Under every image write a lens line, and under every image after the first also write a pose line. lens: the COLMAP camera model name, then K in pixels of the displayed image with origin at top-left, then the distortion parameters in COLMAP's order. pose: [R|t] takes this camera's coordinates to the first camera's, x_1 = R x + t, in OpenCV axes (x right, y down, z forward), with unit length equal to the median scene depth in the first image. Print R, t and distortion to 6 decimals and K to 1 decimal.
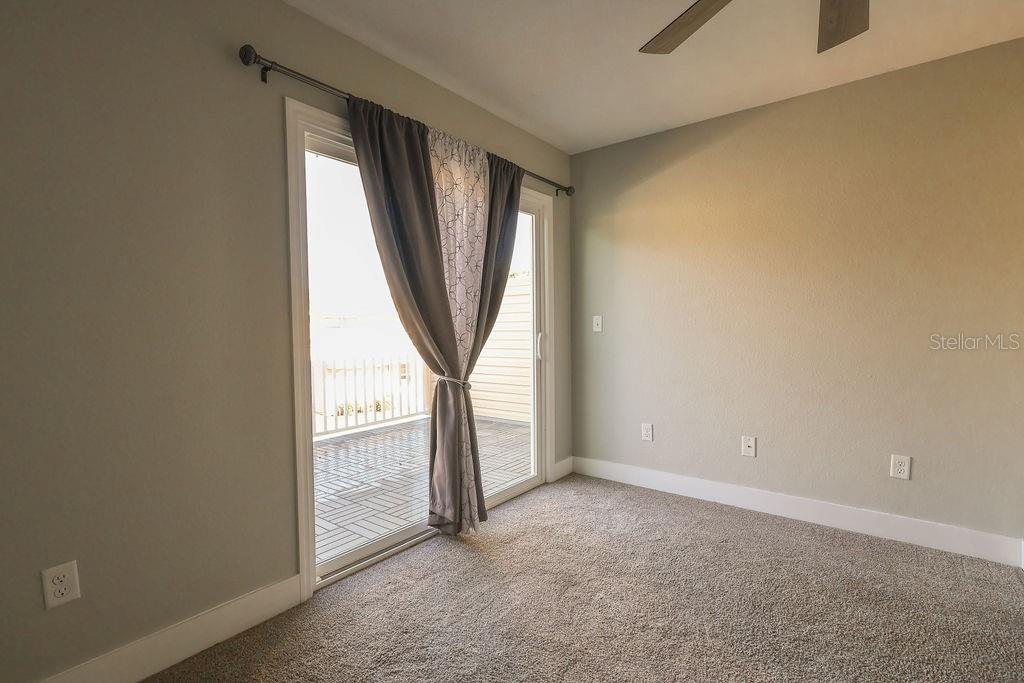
lens RADIAL K [[471.6, 0, 512.0], [0, 471.6, 341.5], [0, 0, 1]] dist [-0.003330, 0.000842]
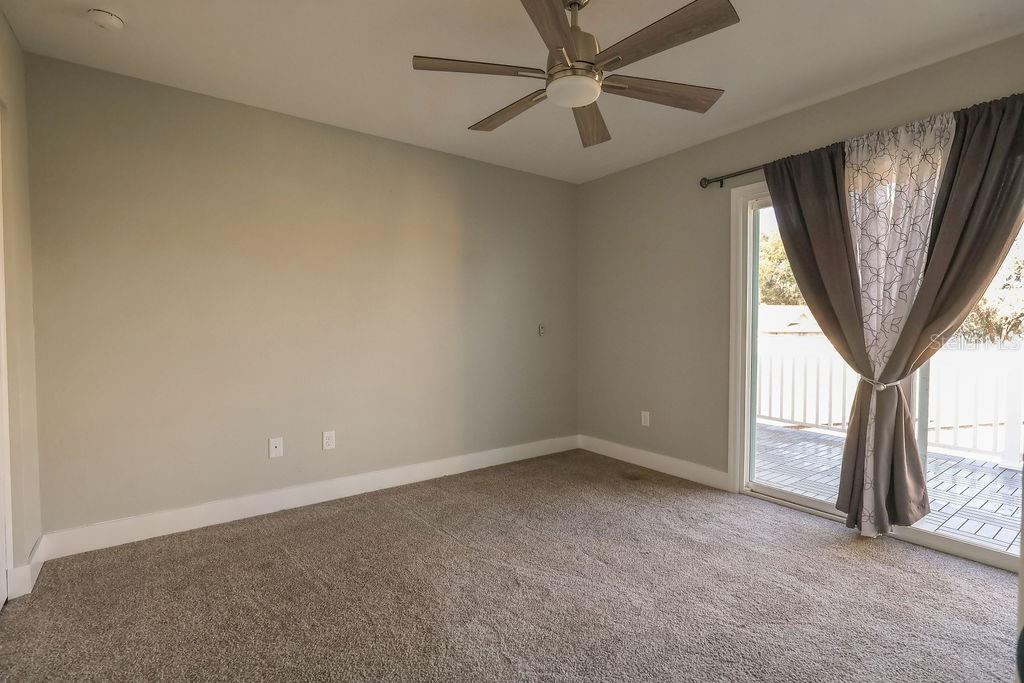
lens RADIAL K [[471.6, 0, 512.0], [0, 471.6, 341.5], [0, 0, 1]] dist [-0.003330, 0.000842]
pose [[-0.280328, 0.040870, -0.959034, 1.053746], [-0.026898, 0.998366, 0.050408, -0.028988], [0.959527, 0.039927, -0.278770, 0.563517]]
